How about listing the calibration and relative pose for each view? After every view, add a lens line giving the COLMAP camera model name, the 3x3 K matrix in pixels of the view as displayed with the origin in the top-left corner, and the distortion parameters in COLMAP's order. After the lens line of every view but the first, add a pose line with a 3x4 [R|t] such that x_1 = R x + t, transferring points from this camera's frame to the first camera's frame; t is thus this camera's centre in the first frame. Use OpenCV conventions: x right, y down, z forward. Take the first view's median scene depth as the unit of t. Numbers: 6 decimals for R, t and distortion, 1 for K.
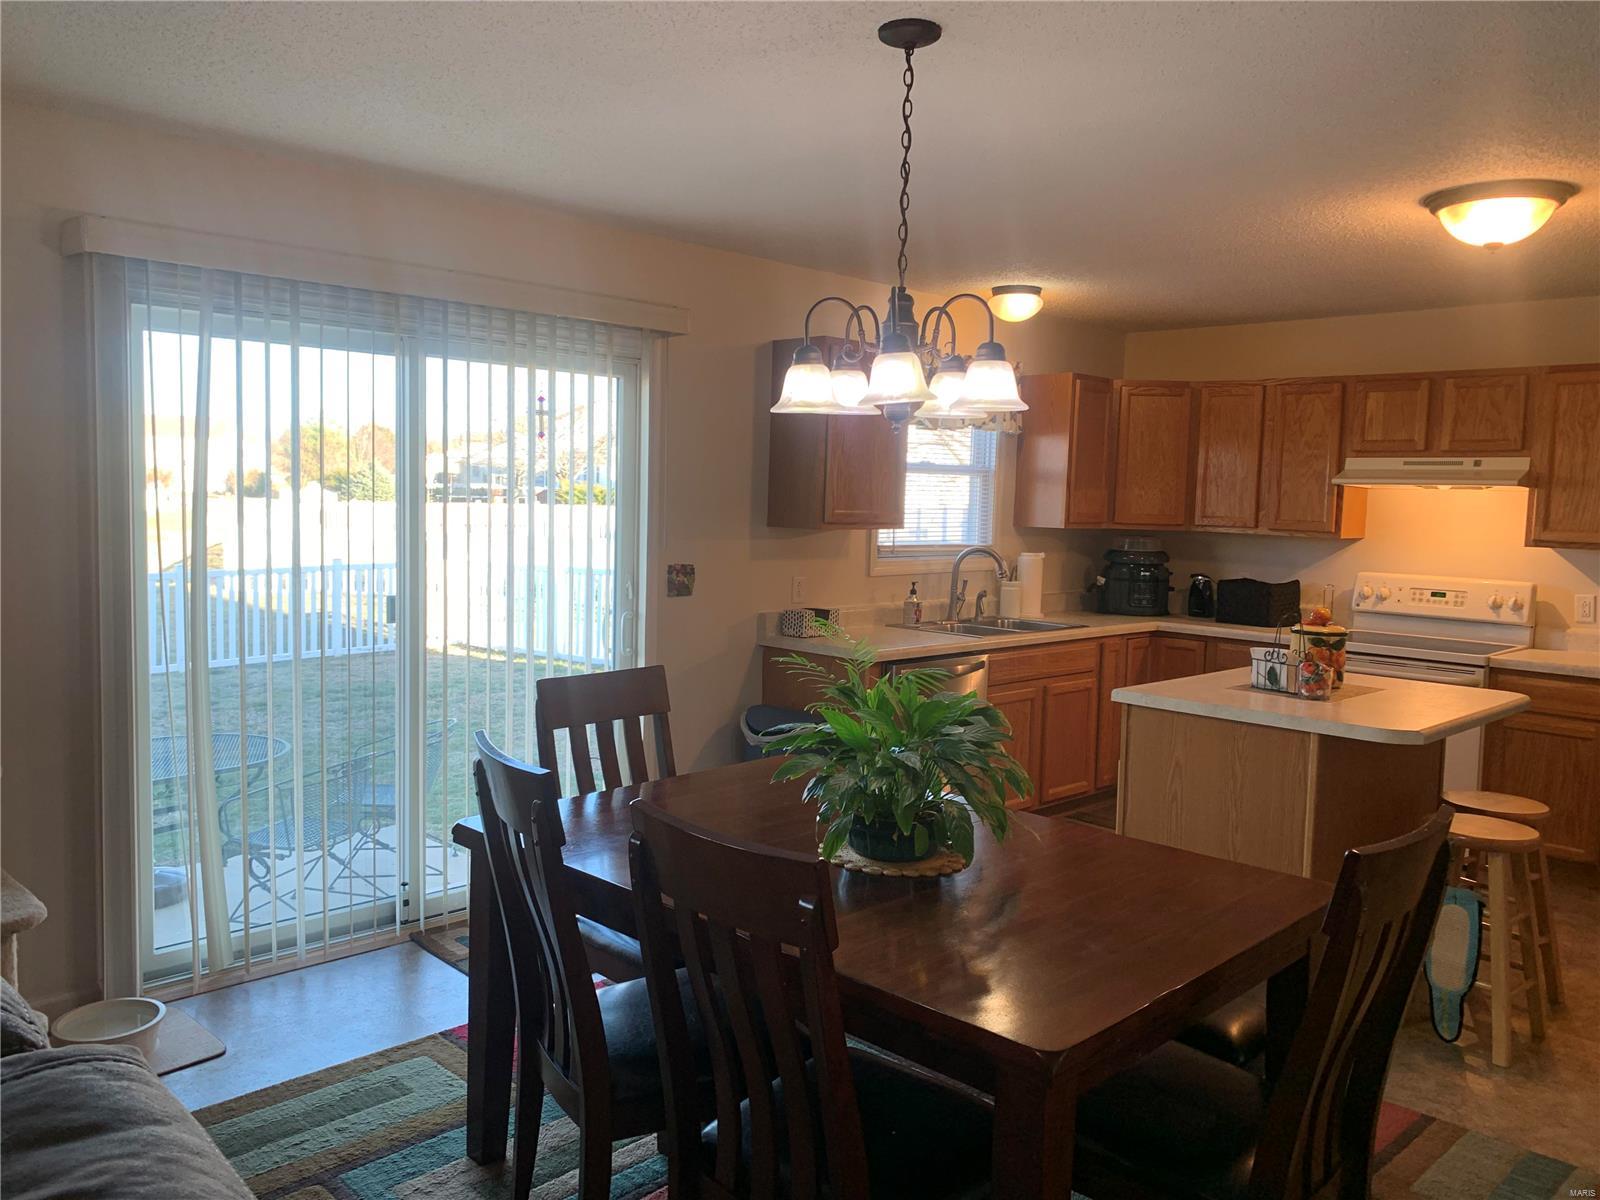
lens RADIAL K [[1216.3, 0, 801.0], [0, 1216.3, 587.6], [0, 0, 1]] dist [0.082848, -0.131426]
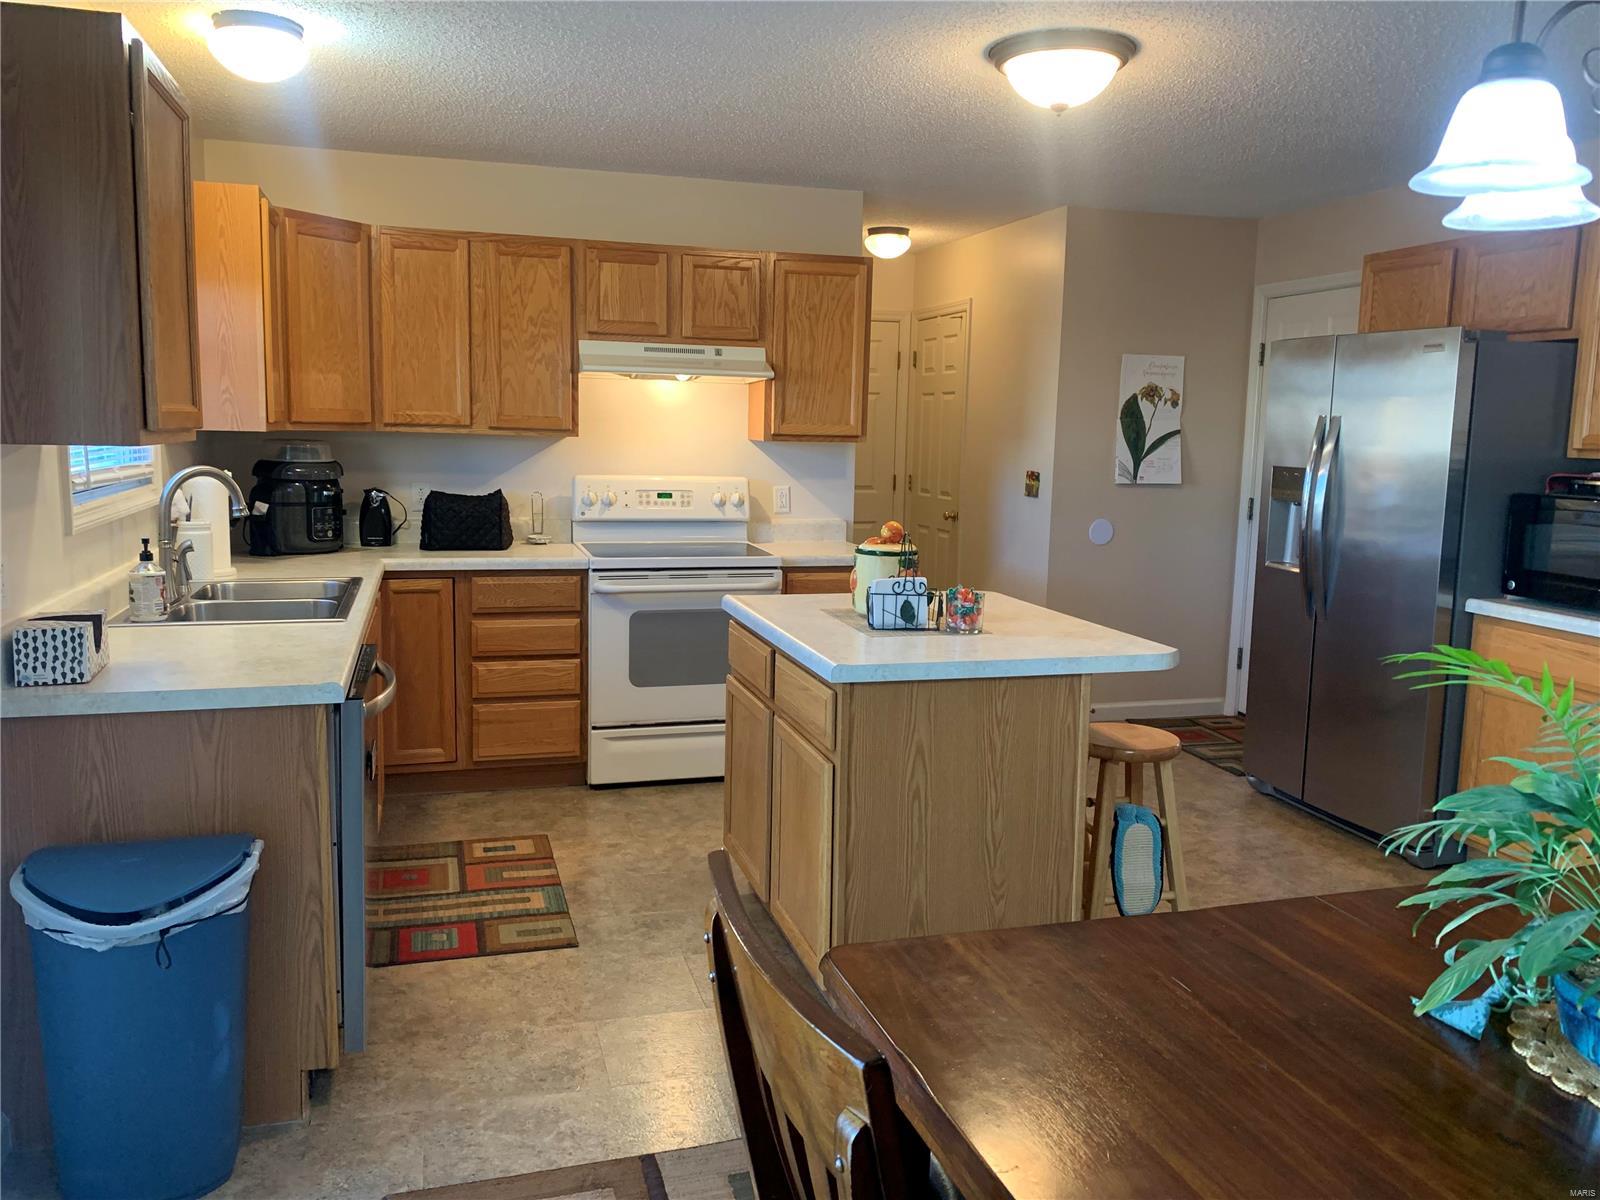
lens RADIAL K [[1216.3, 0, 801.0], [0, 1216.3, 587.6], [0, 0, 1]] dist [0.082848, -0.131426]
pose [[0.482022, -0.134723, 0.865739, -0.234885], [0.058816, 0.990854, 0.121446, -0.031155], [-0.874183, -0.007621, 0.485537, 0.471697]]
